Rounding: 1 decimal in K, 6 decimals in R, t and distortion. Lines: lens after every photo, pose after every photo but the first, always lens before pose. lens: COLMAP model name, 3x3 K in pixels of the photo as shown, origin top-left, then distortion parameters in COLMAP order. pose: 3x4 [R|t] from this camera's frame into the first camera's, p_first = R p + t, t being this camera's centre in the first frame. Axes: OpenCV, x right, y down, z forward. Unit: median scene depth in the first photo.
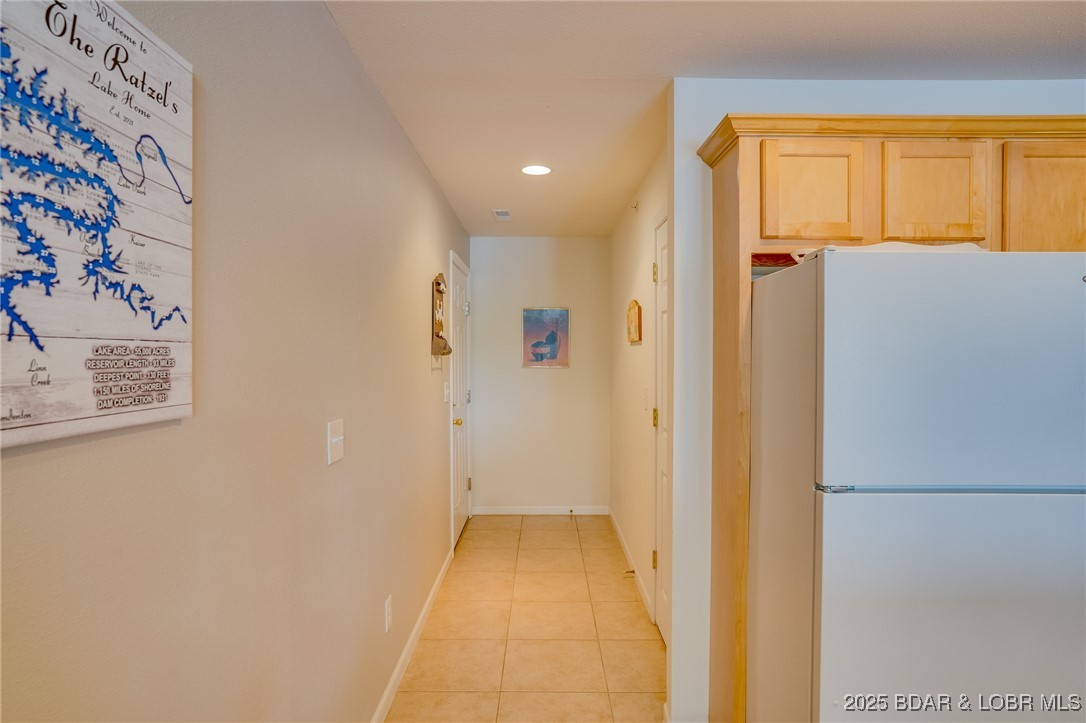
lens RADIAL K [[593.3, 0, 535.8], [0, 593.3, 361.7], [0, 0, 1]] dist [-0.032245, 0.015236]
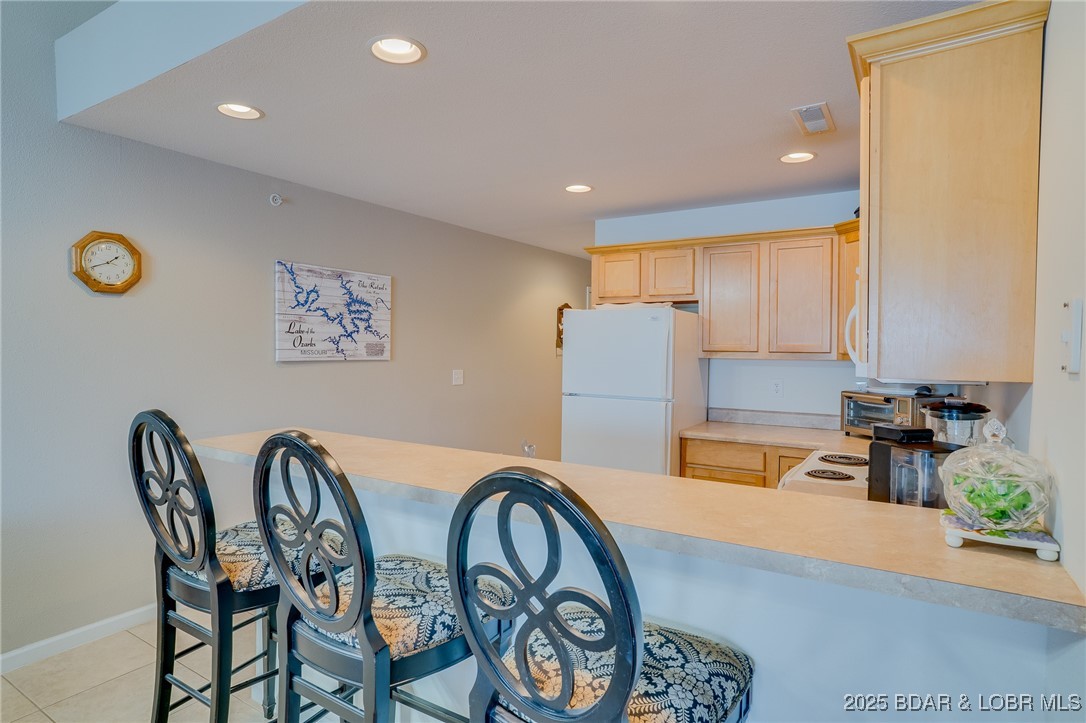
lens RADIAL K [[593.3, 0, 538.7], [0, 593.3, 359.3], [0, 0, 1]] dist [-0.032245, 0.015236]
pose [[0.842620, 0.017824, -0.538213, 1.453069], [-0.016607, 0.999837, 0.007111, 0.023083], [0.538252, 0.002946, 0.842779, -1.123911]]
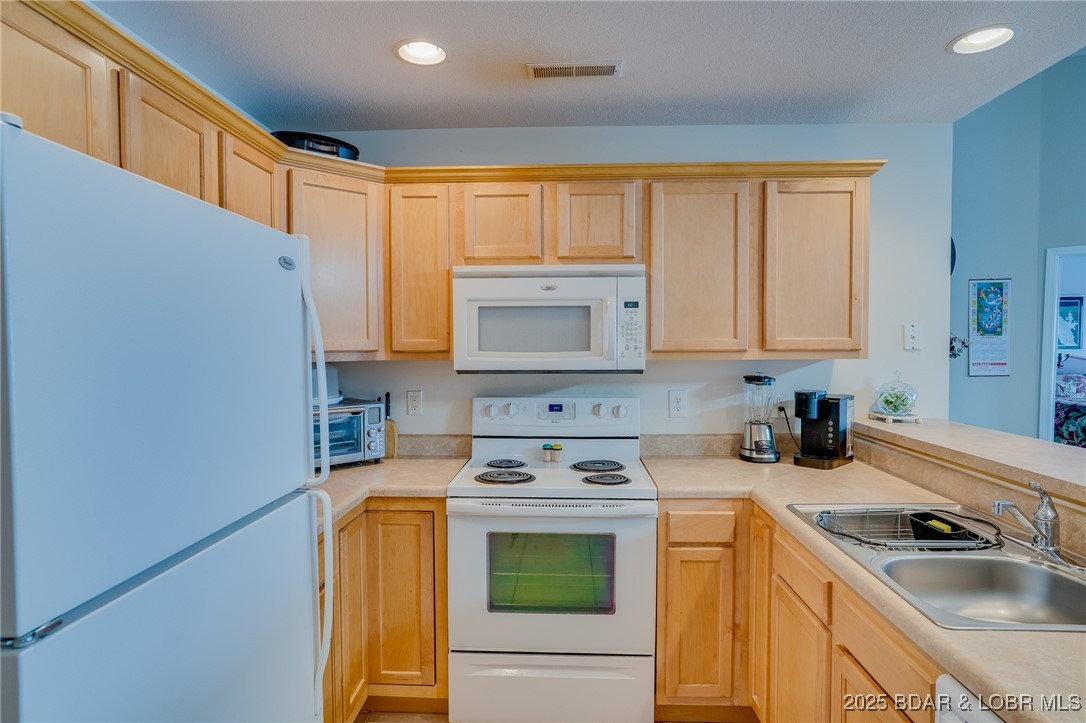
lens RADIAL K [[593.3, 0, 512.8], [0, 593.3, 353.2], [0, 0, 1]] dist [-0.032245, 0.015236]
pose [[0.040810, -0.020281, 0.998961, 0.044543], [0.022159, 0.999566, 0.019388, -0.005983], [-0.998921, 0.021345, 0.041242, 0.451452]]
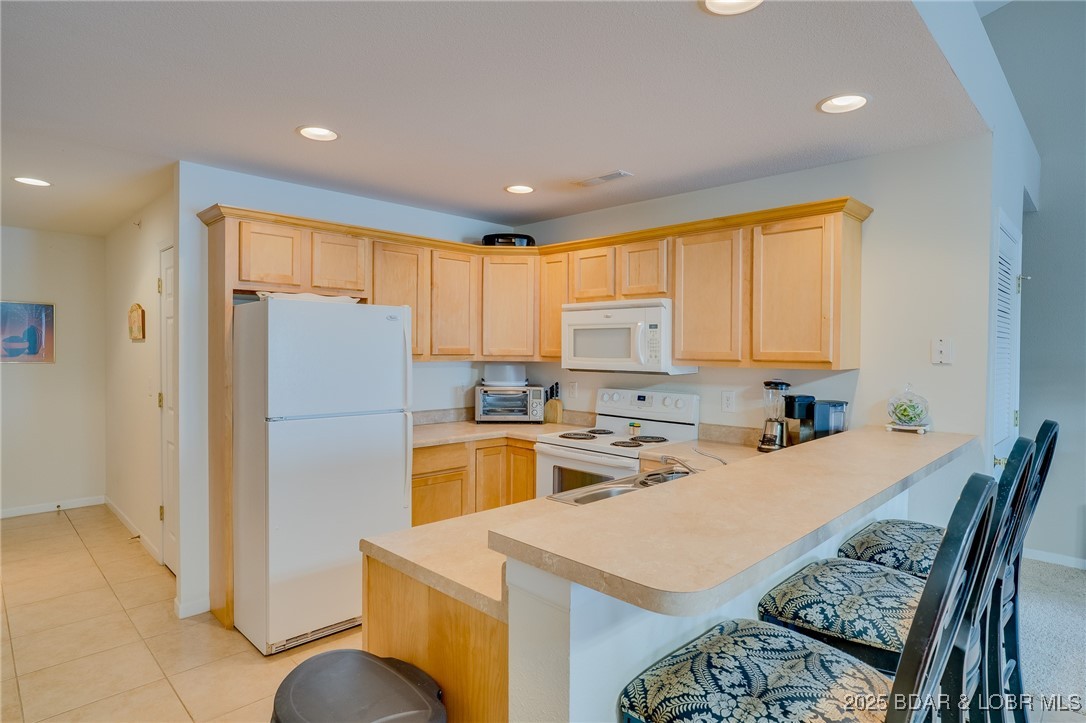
lens RADIAL K [[593.3, 0, 553.3], [0, 593.3, 358.7], [0, 0, 1]] dist [-0.032245, 0.015236]
pose [[0.689859, -0.006308, 0.723916, -0.210496], [0.005803, 0.999978, 0.003184, 0.011766], [-0.723920, 0.002004, 0.689881, -0.787923]]
